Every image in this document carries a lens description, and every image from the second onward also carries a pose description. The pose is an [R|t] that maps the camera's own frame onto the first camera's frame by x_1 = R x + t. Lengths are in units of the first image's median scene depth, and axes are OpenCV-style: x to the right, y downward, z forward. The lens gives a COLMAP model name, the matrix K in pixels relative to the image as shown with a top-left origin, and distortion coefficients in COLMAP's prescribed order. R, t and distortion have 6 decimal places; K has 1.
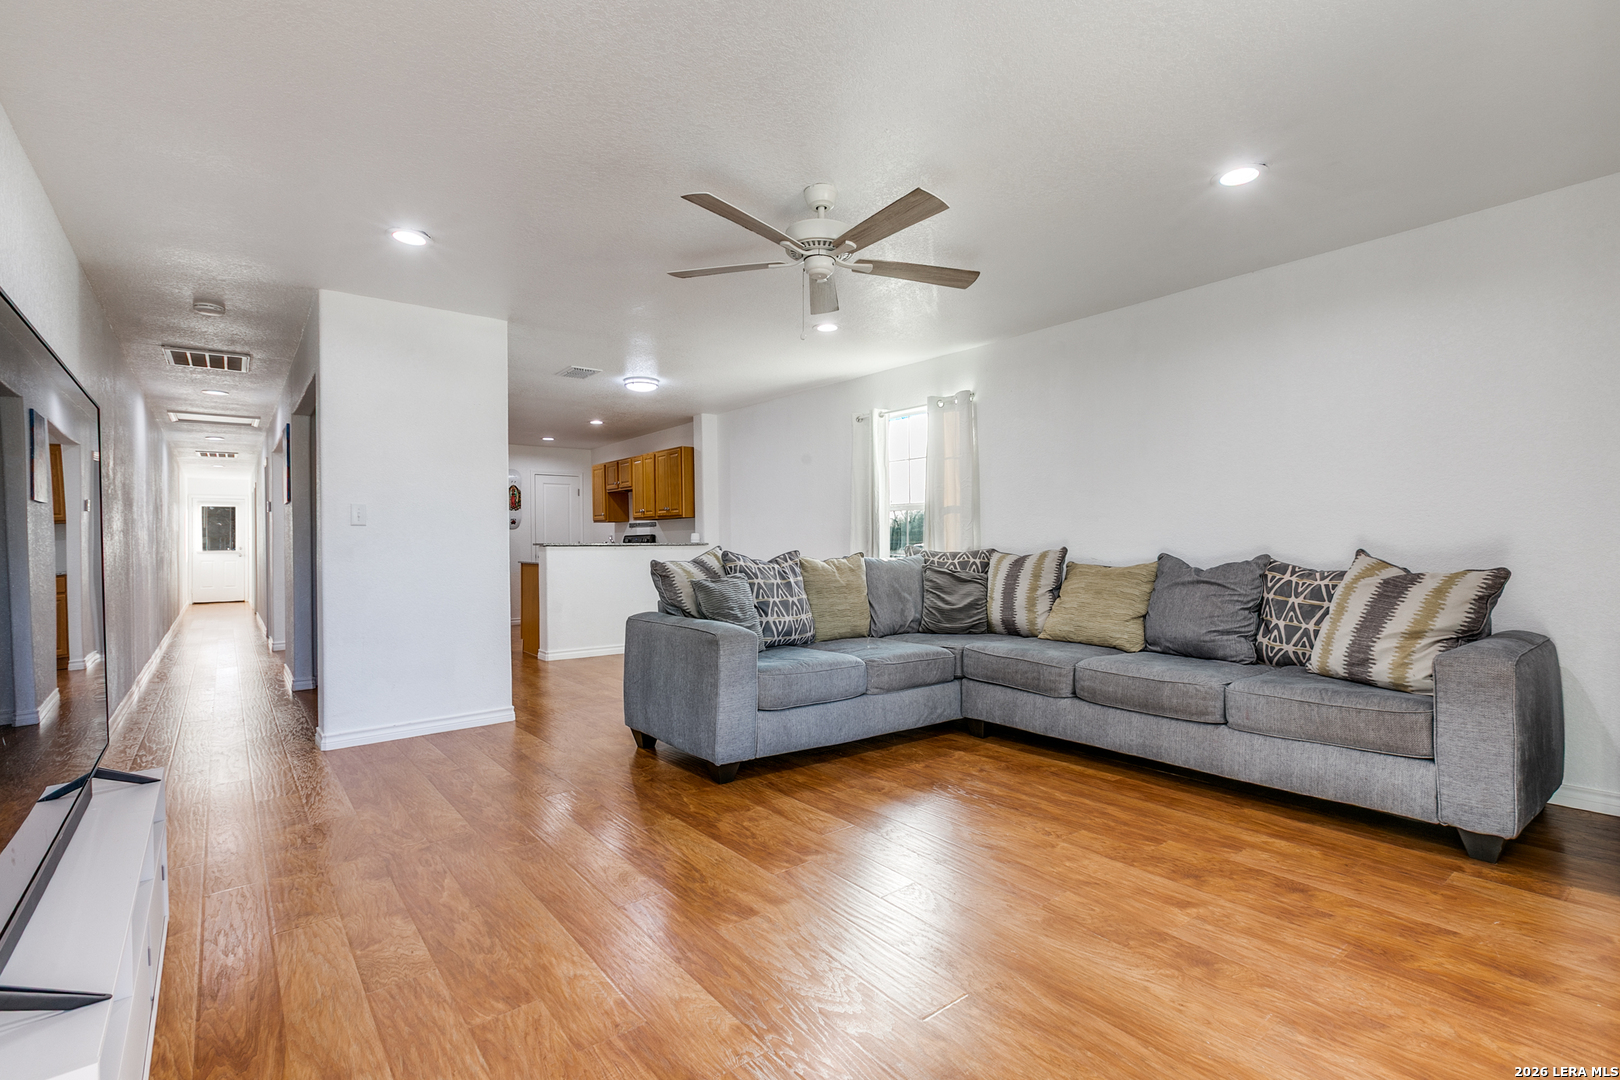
lens RADIAL K [[744.1, 0, 811.4], [0, 744.1, 542.3], [0, 0, 1]] dist [0.004546, -0.000055]
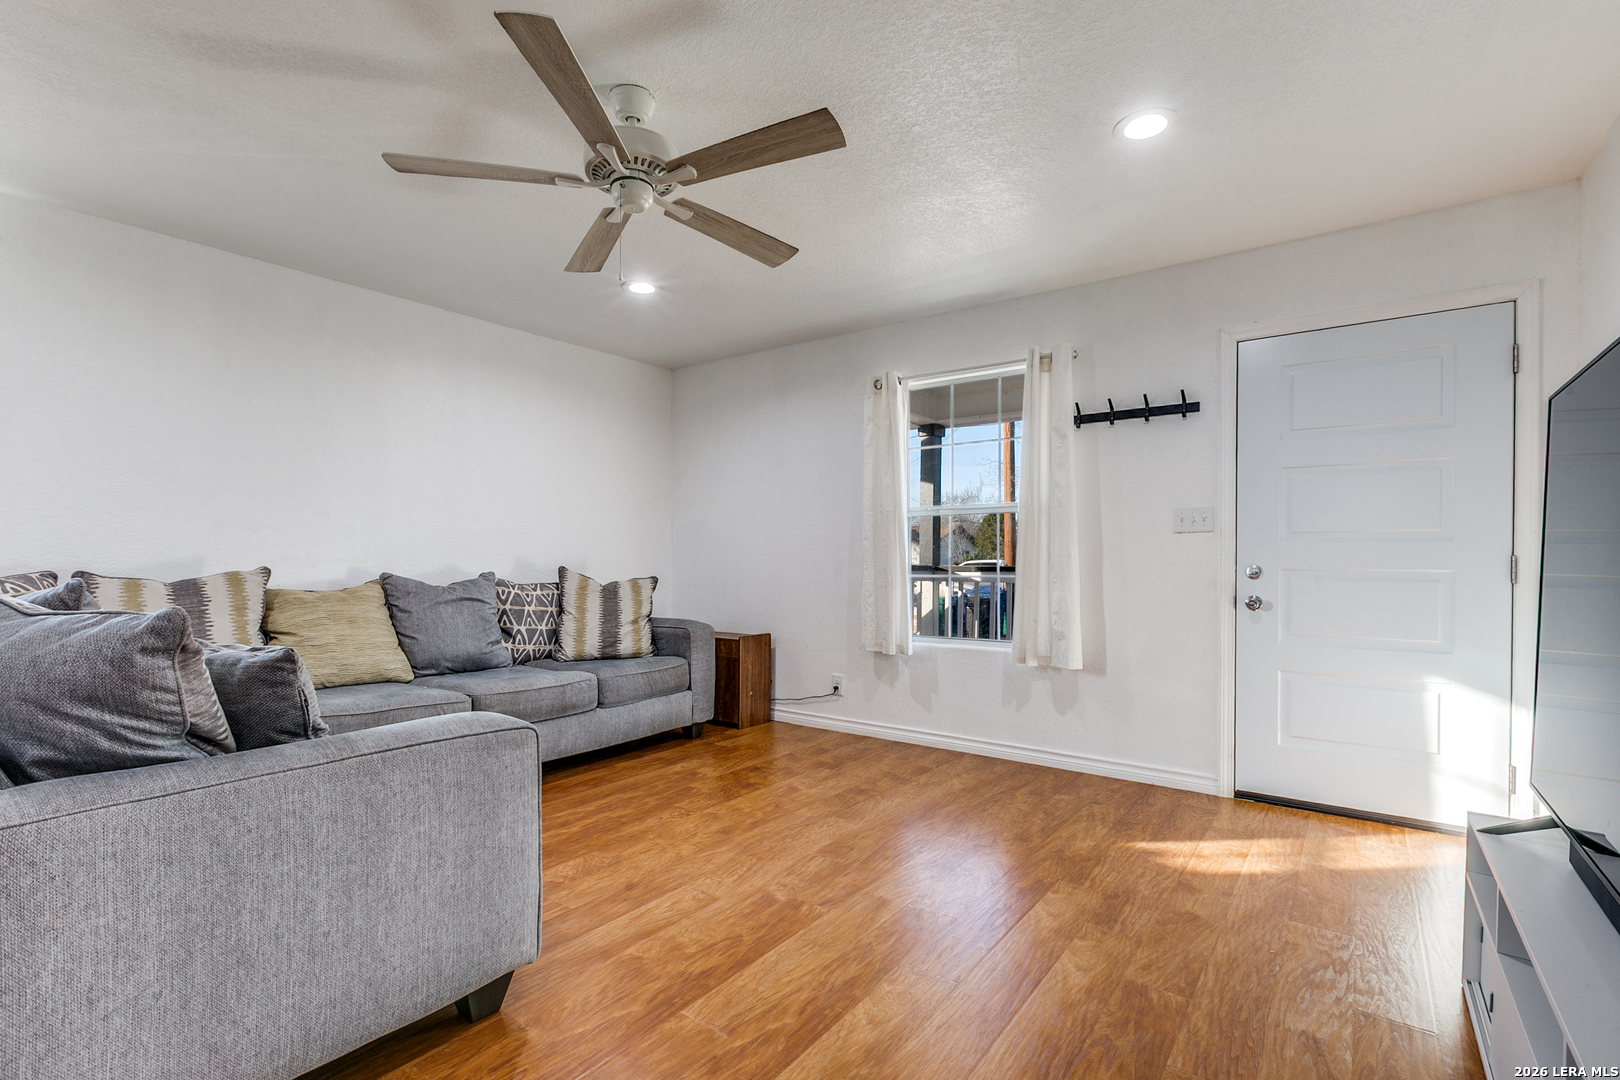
lens RADIAL K [[744.1, 0, 807.4], [0, 744.1, 563.2], [0, 0, 1]] dist [0.004546, -0.000055]
pose [[-0.256920, 0.001142, 0.966432, -0.800806], [-0.001696, 0.999997, -0.001633, 0.005666], [-0.966431, -0.002058, -0.256917, 1.063809]]
